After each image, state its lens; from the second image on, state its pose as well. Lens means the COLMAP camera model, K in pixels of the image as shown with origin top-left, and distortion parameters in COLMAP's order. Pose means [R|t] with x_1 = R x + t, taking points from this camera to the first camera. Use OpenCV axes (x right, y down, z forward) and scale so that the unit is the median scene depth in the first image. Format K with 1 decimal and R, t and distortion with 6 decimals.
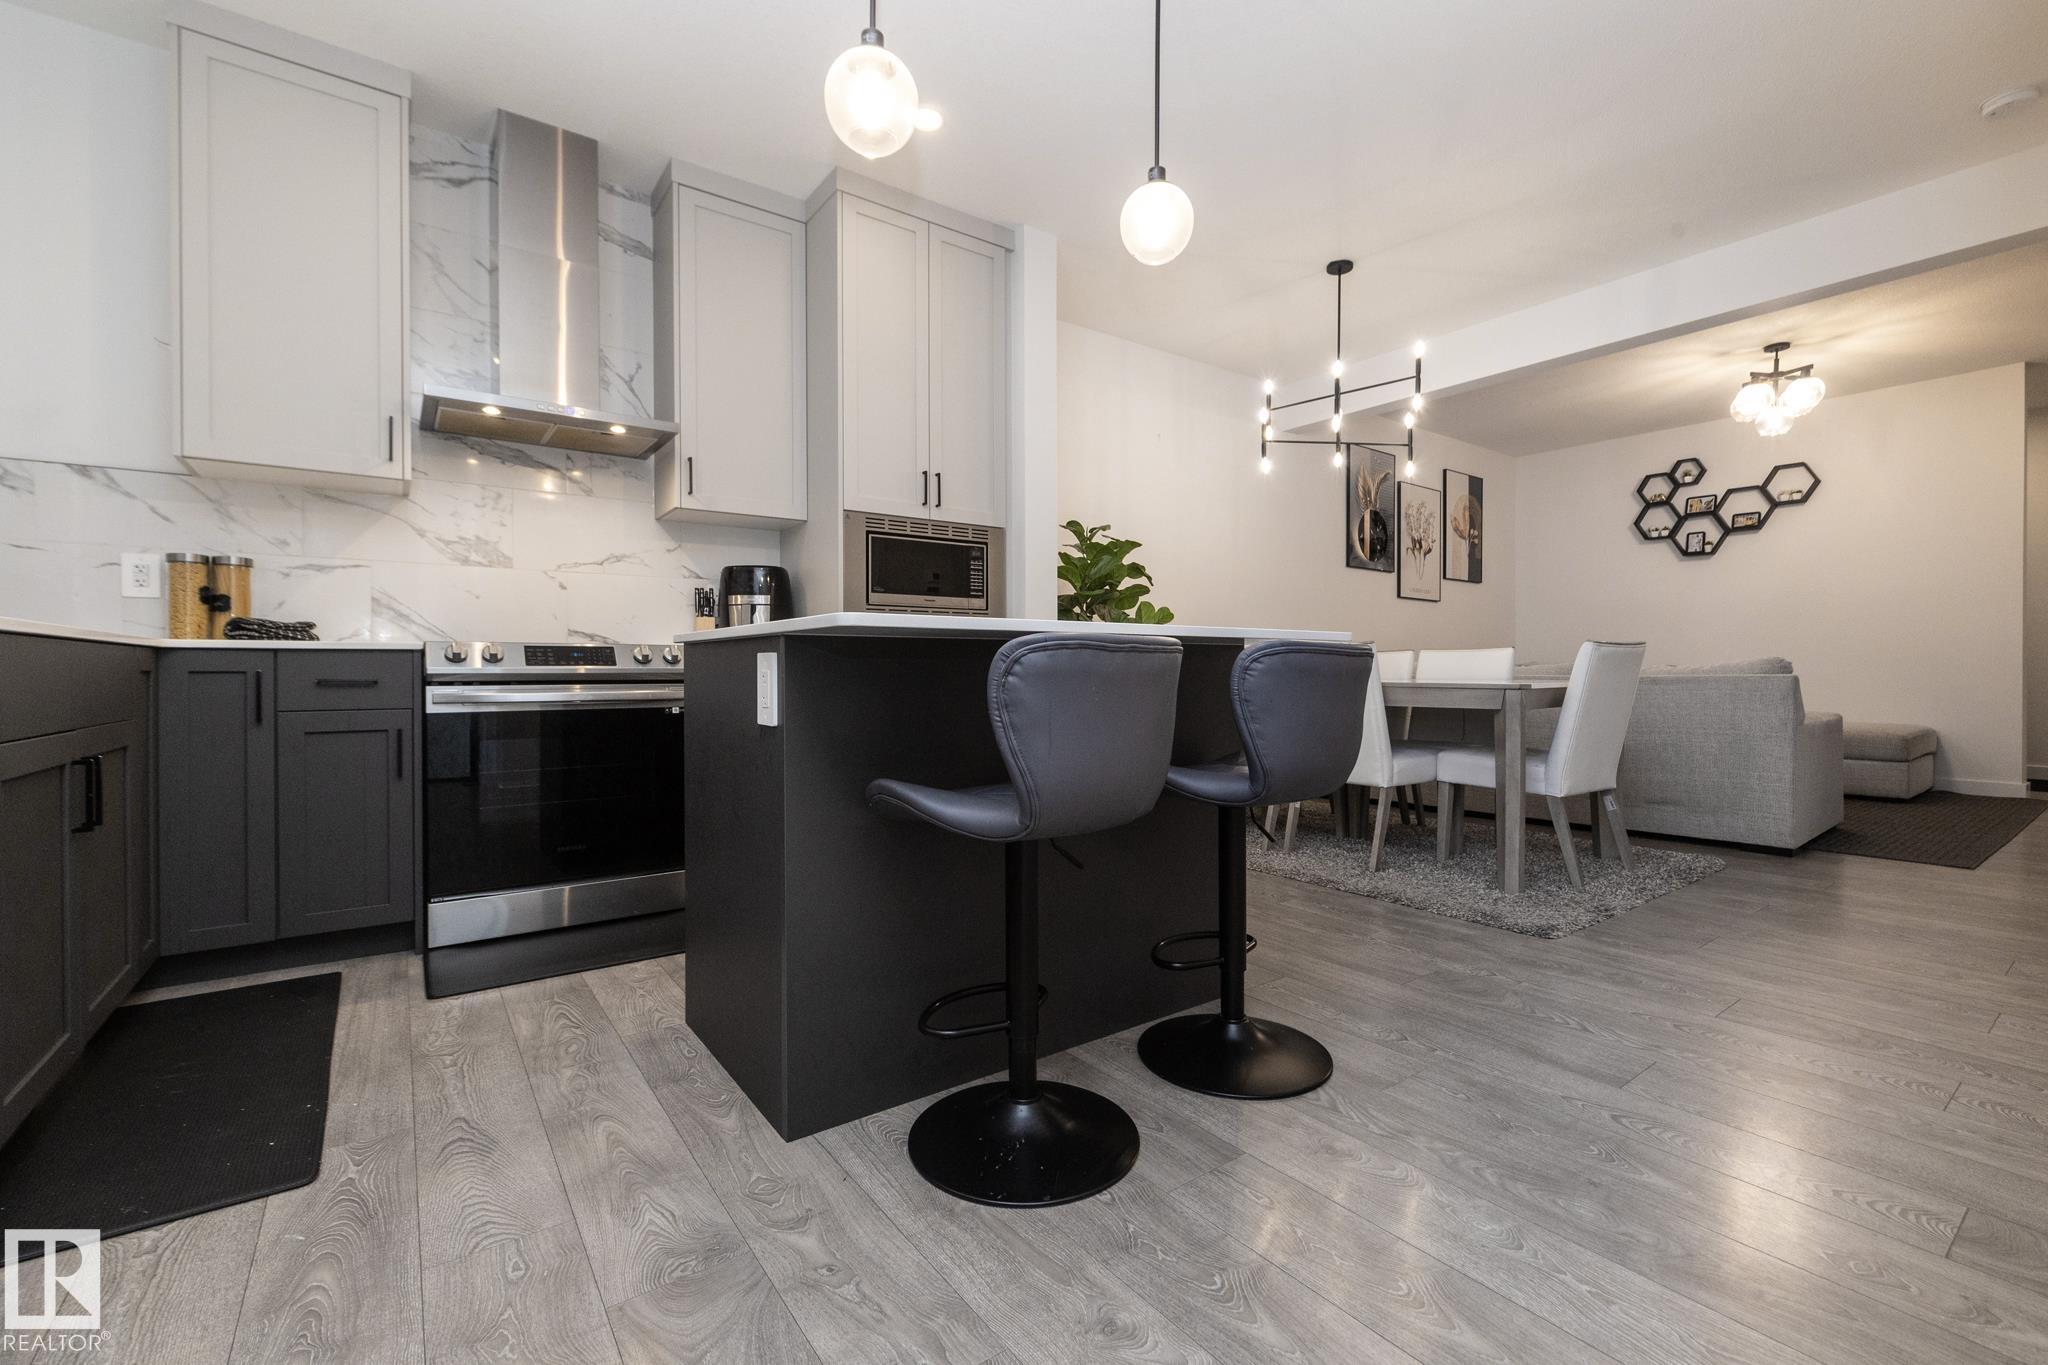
lens RADIAL K [[866.7, 0, 1024.7], [0, 866.7, 676.8], [0, 0, 1]] dist [-0.001119, -0.001143]
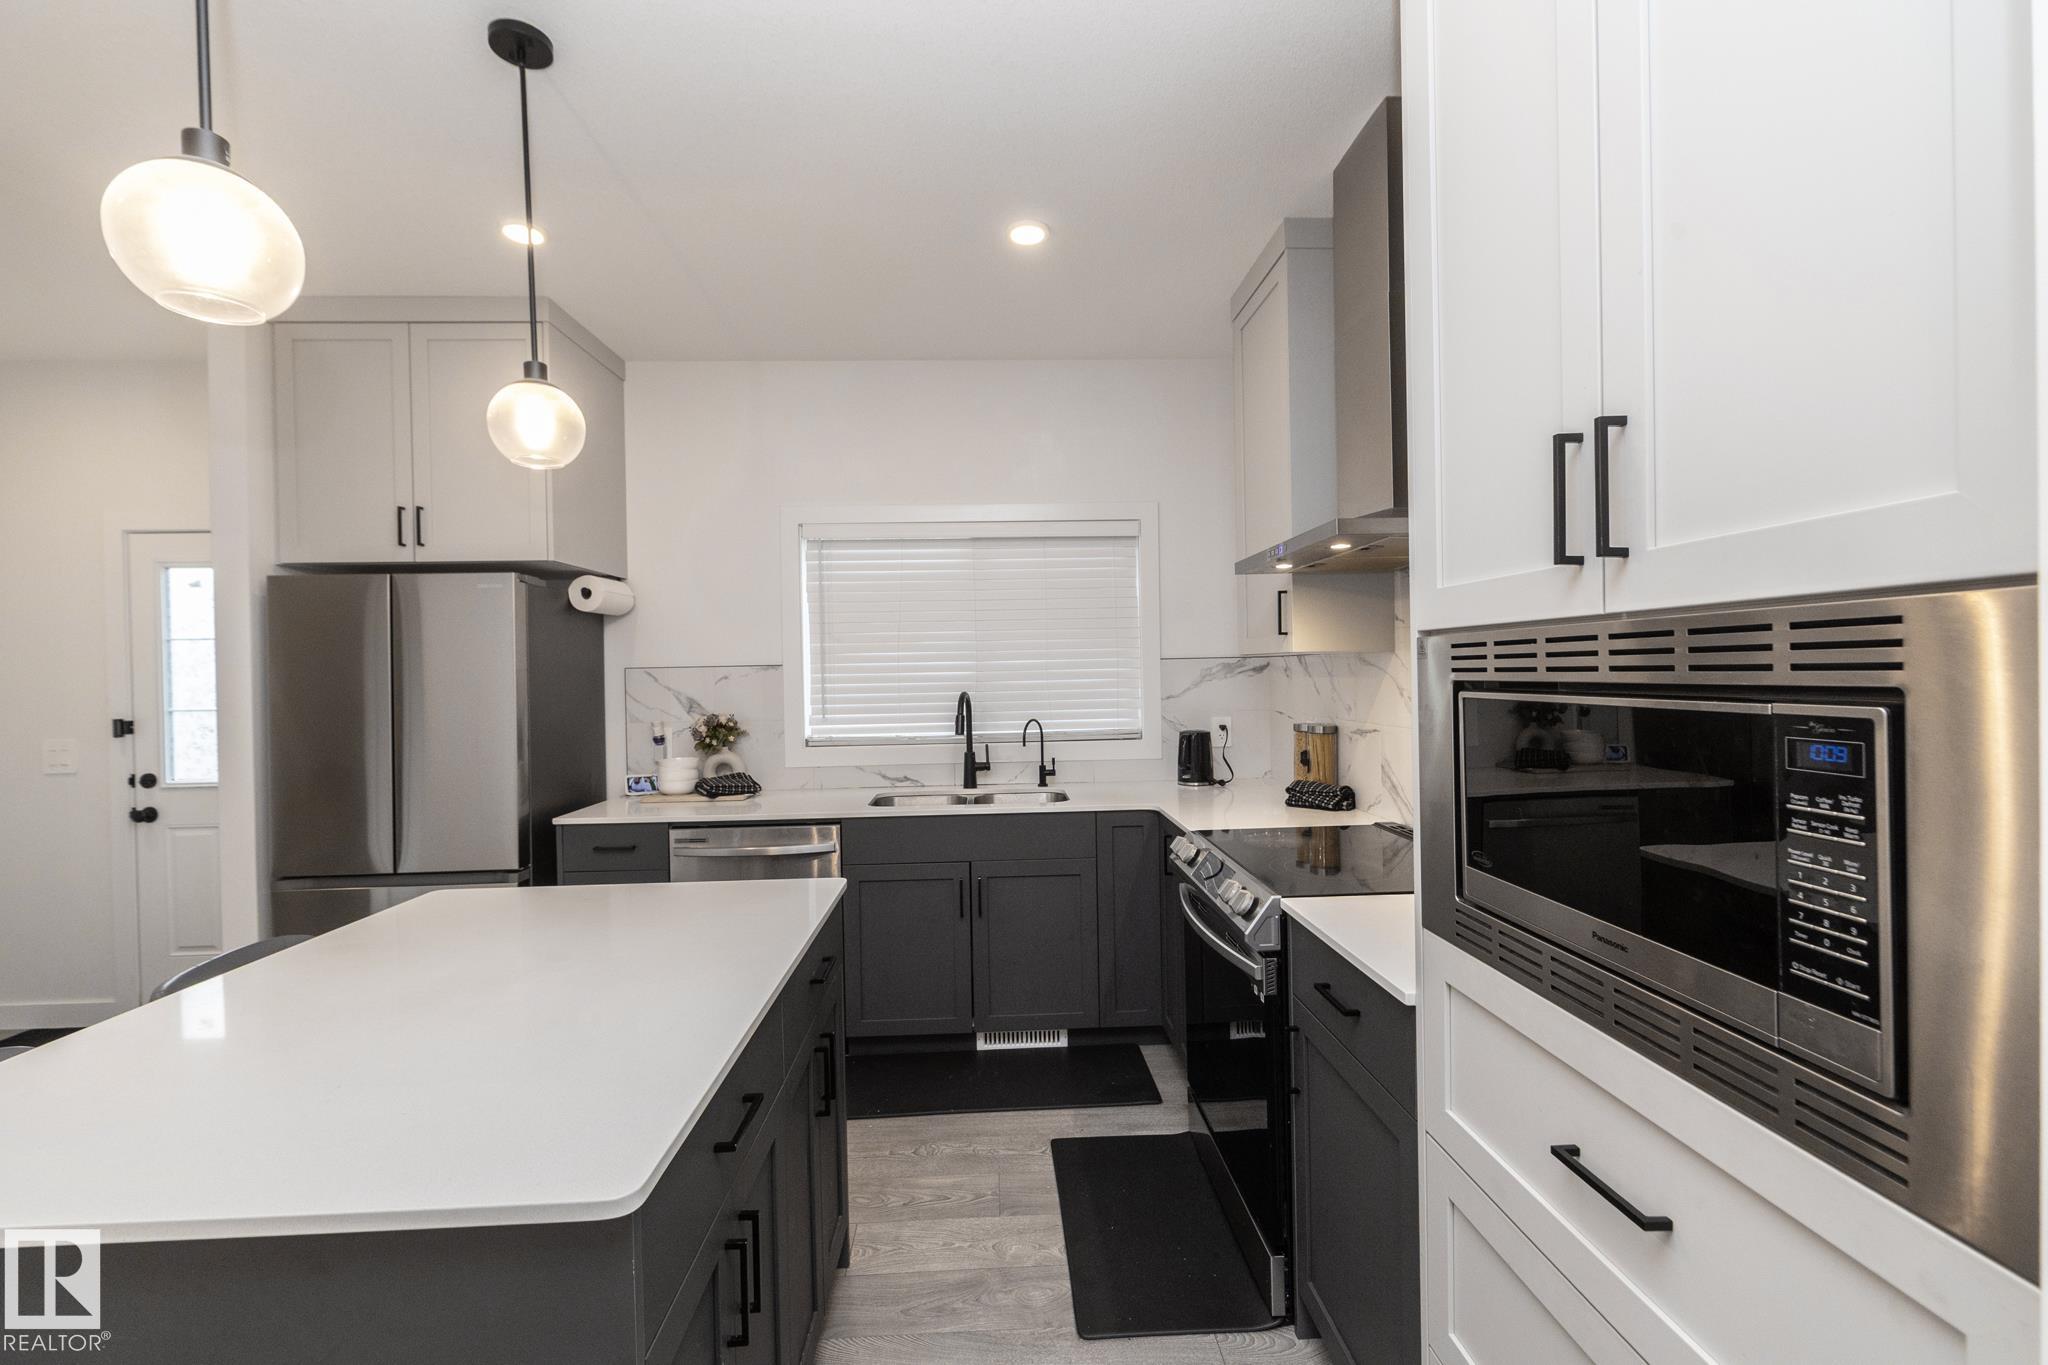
lens RADIAL K [[866.7, 0, 1024.7], [0, 866.7, 676.8], [0, 0, 1]] dist [-0.001119, -0.001143]
pose [[-0.550936, 0.018576, -0.834341, 0.195512], [0.014284, 0.999816, 0.012828, -0.176198], [0.834425, -0.004851, -0.551100, 1.038337]]
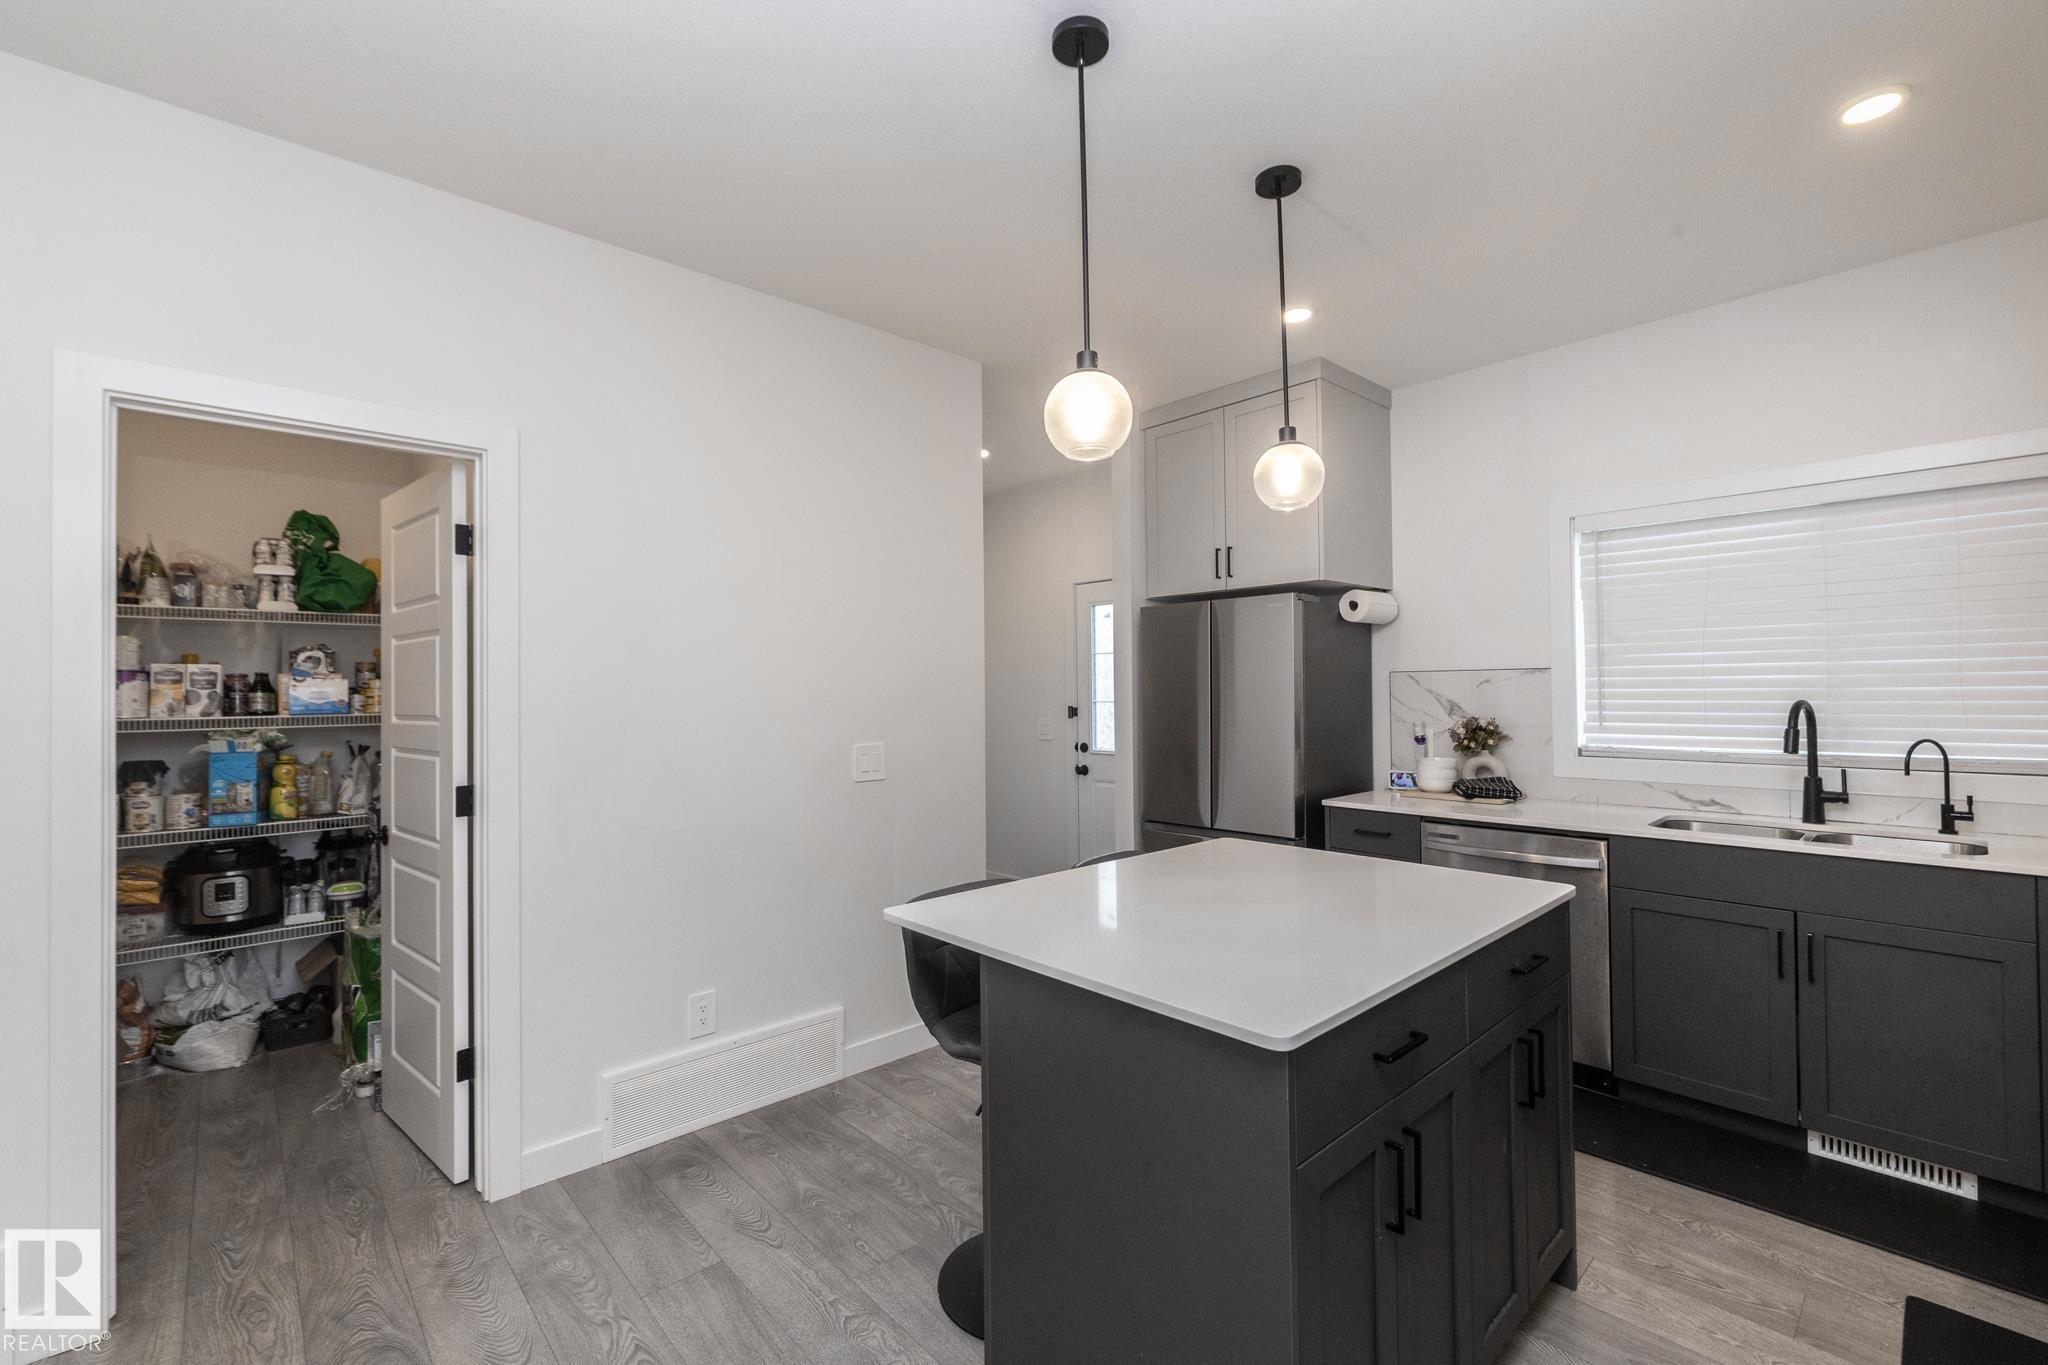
lens RADIAL K [[866.7, 0, 1024.7], [0, 866.7, 676.8], [0, 0, 1]] dist [-0.001119, -0.001143]
pose [[-0.993505, 0.011017, -0.113258, 0.194680], [0.012007, 0.999895, -0.008055, -0.170101], [0.113157, -0.009363, -0.993533, 1.139021]]
